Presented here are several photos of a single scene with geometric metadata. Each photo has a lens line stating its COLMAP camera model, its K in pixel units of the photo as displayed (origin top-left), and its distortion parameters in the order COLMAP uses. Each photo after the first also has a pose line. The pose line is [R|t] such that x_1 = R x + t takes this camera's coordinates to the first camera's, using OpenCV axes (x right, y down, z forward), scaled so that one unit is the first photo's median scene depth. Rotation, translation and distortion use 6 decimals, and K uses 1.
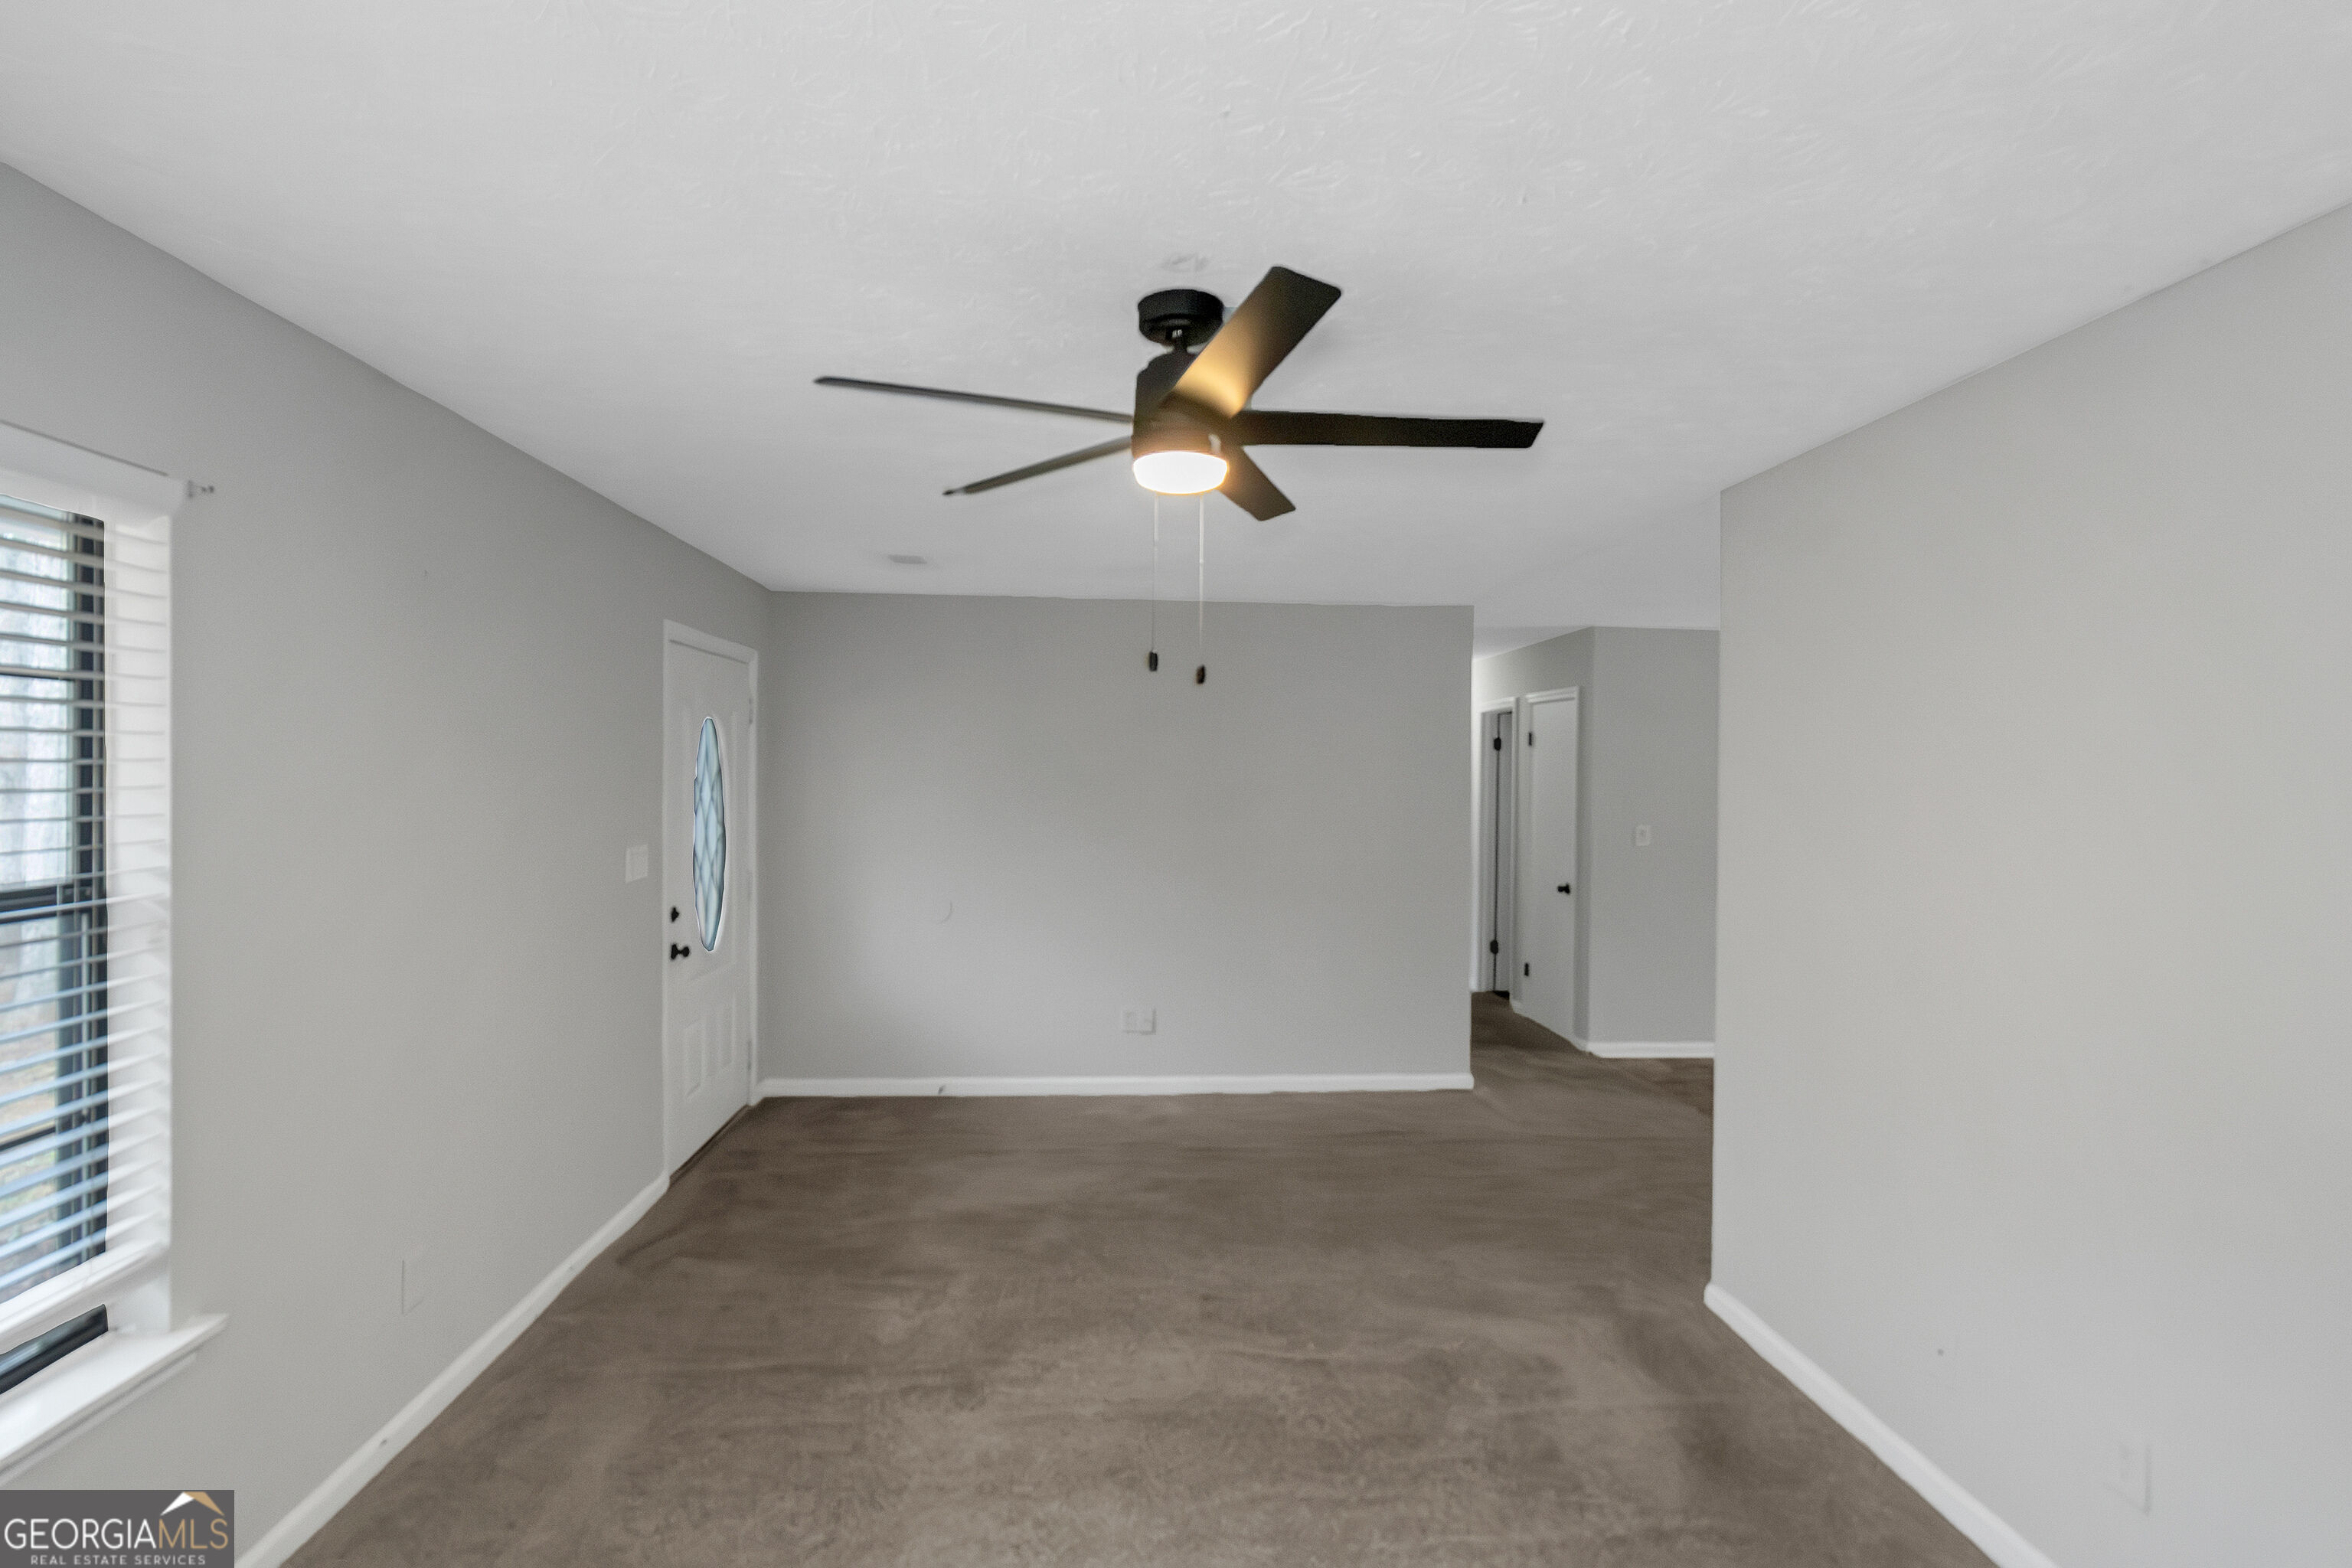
lens RADIAL K [[1053.7, 0, 1176.4], [0, 1053.7, 775.7], [0, 0, 1]] dist [0.002877, 0.000197]
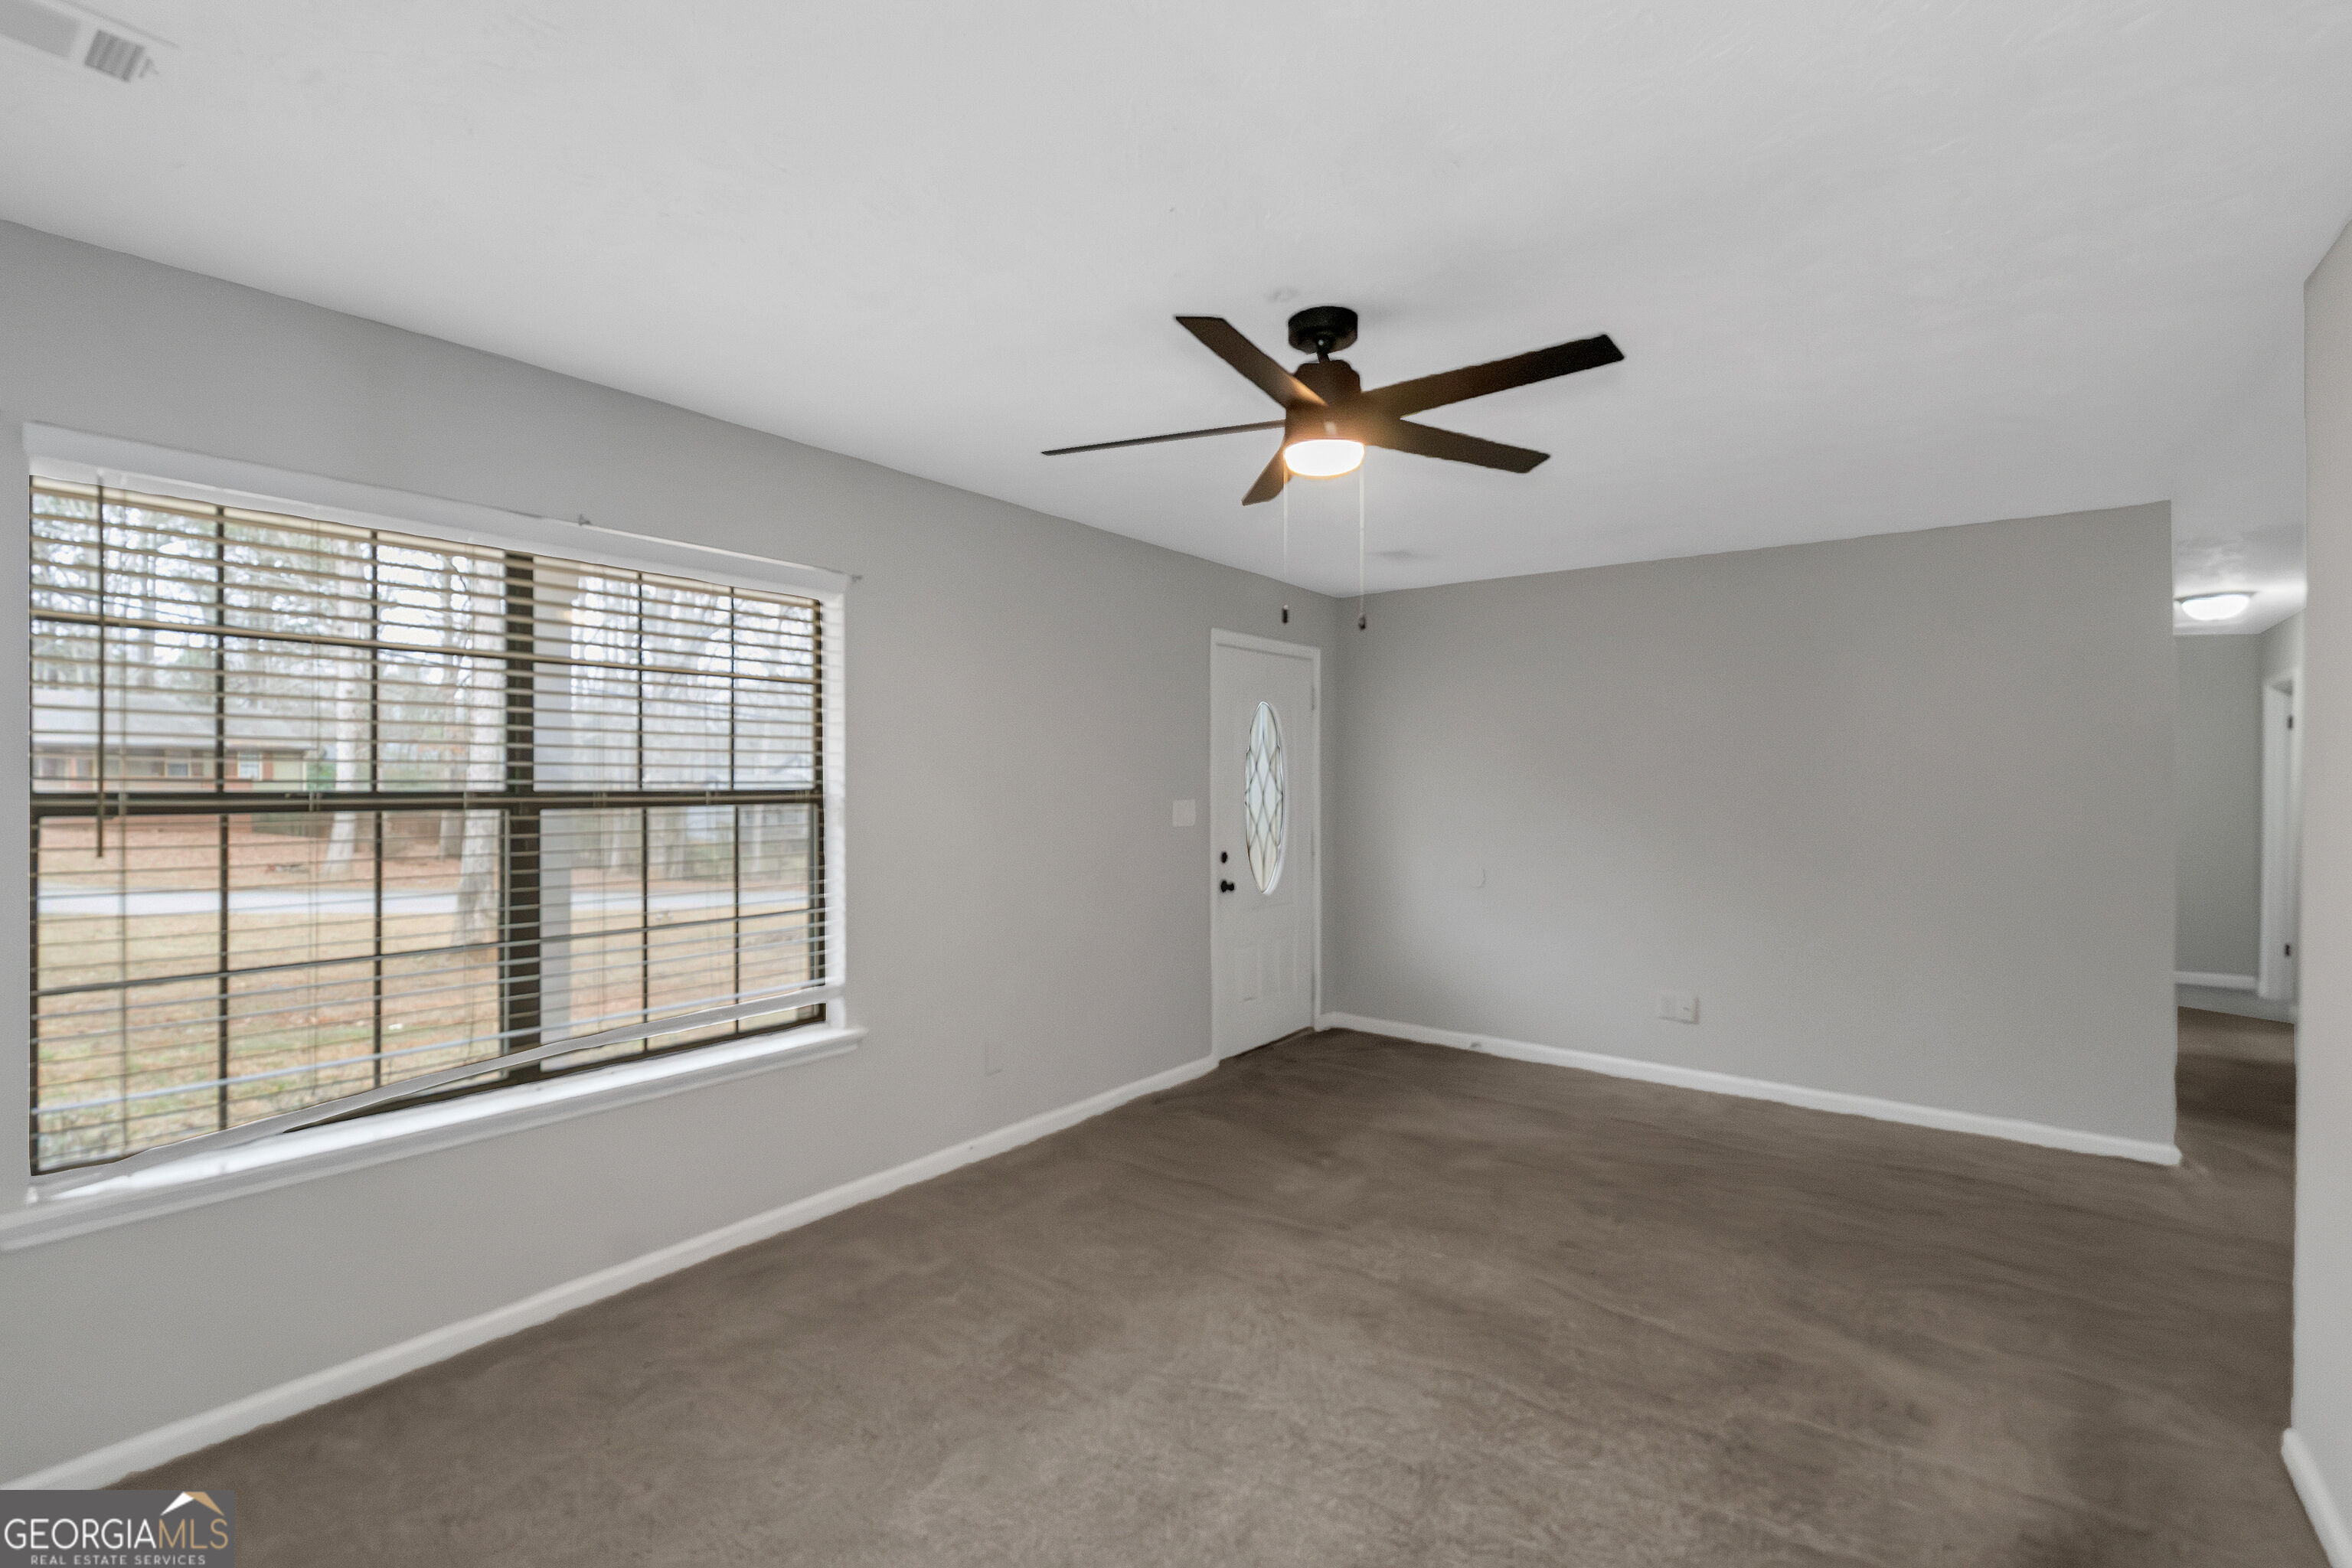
lens RADIAL K [[1060.7, 0, 1162.3], [0, 1060.7, 775.6], [0, 0, 1]] dist [-0.001372, -0.000574]
pose [[0.745527, -0.007953, -0.666428, 0.465792], [0.002319, 0.999954, -0.009339, 0.061883], [0.666472, 0.005417, 0.745511, -0.020252]]
